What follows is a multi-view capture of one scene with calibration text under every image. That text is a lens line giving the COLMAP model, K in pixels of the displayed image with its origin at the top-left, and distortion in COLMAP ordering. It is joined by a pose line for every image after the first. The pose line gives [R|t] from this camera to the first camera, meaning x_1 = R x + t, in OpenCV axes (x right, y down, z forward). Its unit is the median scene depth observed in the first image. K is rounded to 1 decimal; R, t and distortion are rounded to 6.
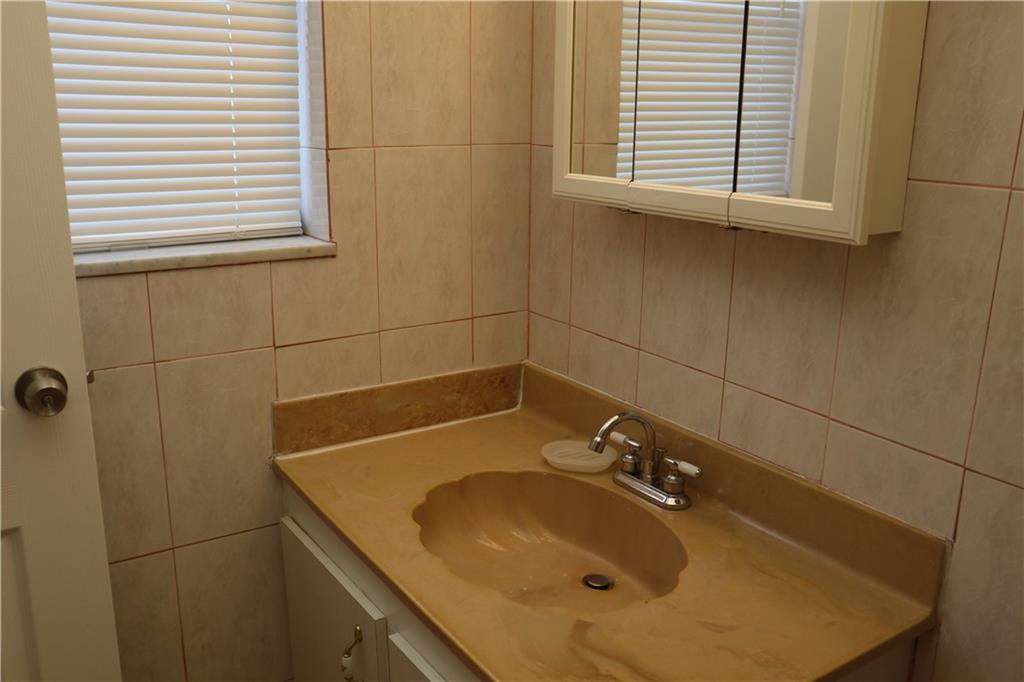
lens RADIAL K [[893.4, 0, 512.0], [0, 893.4, 341.0], [0, 0, 1]] dist [-0.076655, 0.114779]
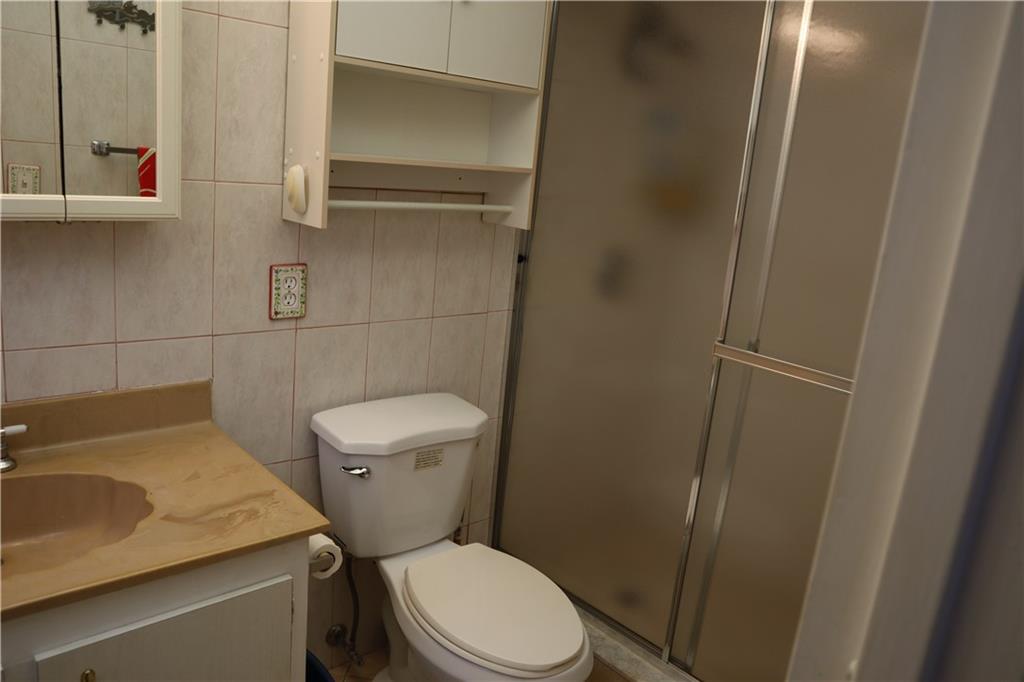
lens RADIAL K [[750.3, 0, 512.0], [0, 750.3, 341.0], [0, 0, 1]] dist [-0.207091, 0.086847]
pose [[-0.163086, -0.250274, 0.954341, -0.979312], [0.152086, 0.949352, 0.274955, -0.156554], [-0.974819, 0.189983, -0.116763, 0.558774]]
